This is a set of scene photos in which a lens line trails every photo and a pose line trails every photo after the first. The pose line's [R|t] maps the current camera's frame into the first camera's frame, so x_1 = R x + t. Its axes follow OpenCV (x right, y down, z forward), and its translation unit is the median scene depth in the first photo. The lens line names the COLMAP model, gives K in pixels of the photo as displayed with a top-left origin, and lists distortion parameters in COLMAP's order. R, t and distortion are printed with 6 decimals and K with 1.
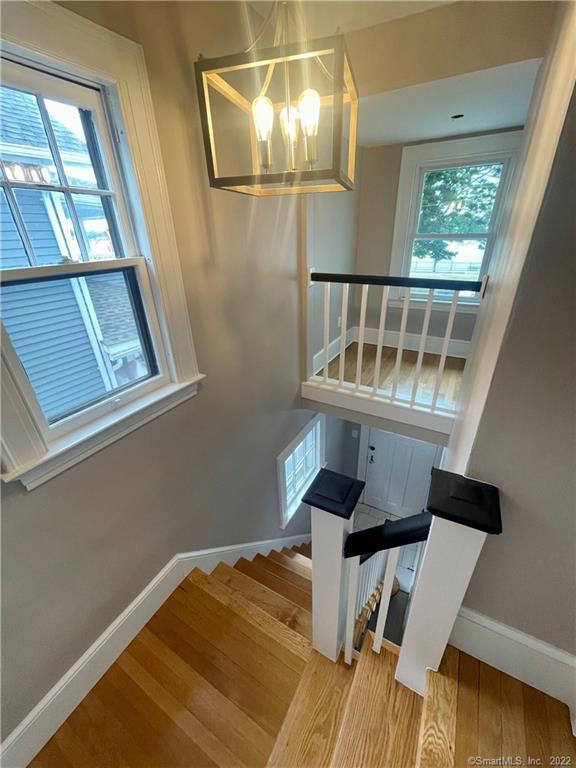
lens RADIAL K [[307.9, 0, 288.0], [0, 307.9, 384.0], [0, 0, 1]] dist [0.000984, -0.000004]
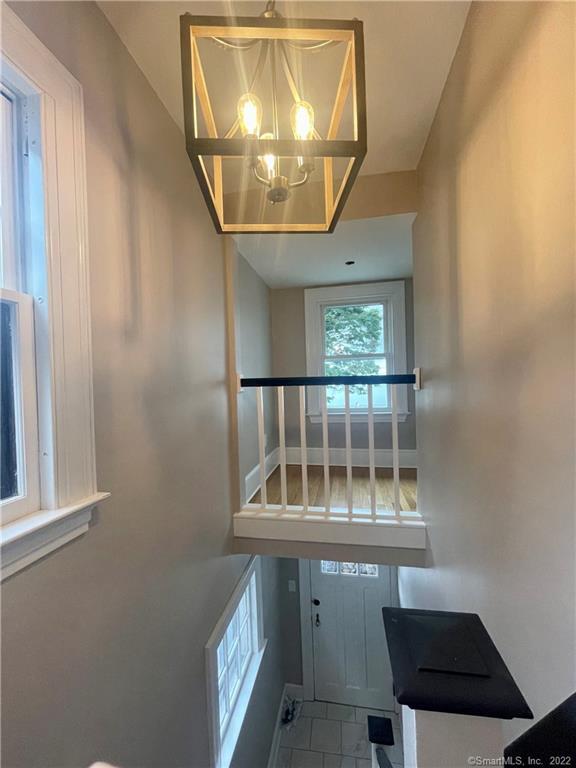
lens RADIAL K [[309.0, 0, 288.0], [0, 309.0, 384.0], [0, 0, 1]] dist [-0.001152, -0.000358]
pose [[0.945415, -0.005389, 0.325825, -0.086367], [0.150005, 0.894828, -0.420453, 0.055135], [-0.289291, 0.446378, 0.846792, 0.191270]]
